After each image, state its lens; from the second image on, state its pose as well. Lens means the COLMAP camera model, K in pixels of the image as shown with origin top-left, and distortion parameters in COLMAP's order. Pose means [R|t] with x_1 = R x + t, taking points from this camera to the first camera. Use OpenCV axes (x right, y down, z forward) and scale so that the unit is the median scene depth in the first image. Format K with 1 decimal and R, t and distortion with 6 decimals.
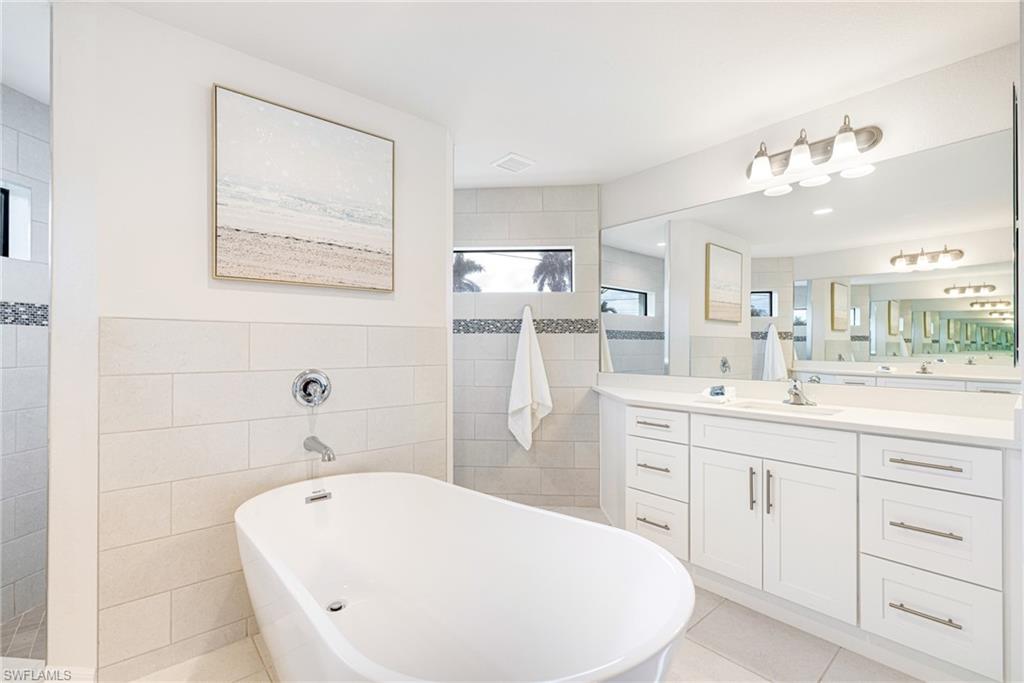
lens RADIAL K [[444.8, 0, 508.9], [0, 444.8, 344.1], [0, 0, 1]] dist [-0.000564, 0.001519]
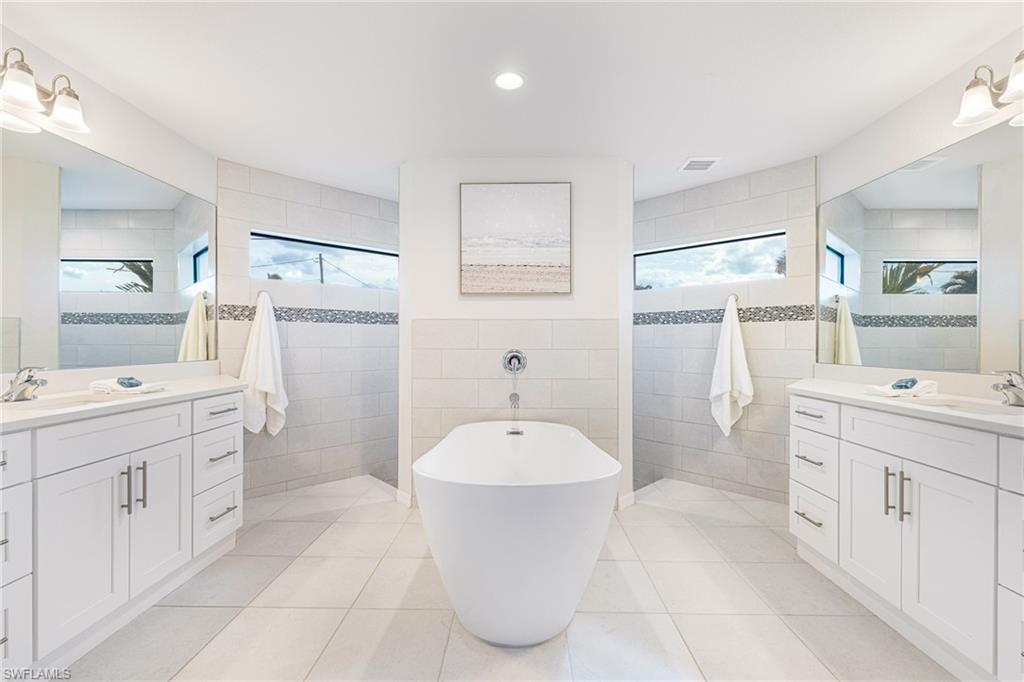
lens RADIAL K [[444.8, 0, 518.6], [0, 444.8, 343.3], [0, 0, 1]] dist [-0.000564, 0.001519]
pose [[0.751471, 0.002975, -0.659759, 0.354931], [0.001610, 0.999979, 0.006343, 0.016498], [0.659764, -0.005829, 0.751450, -0.084678]]
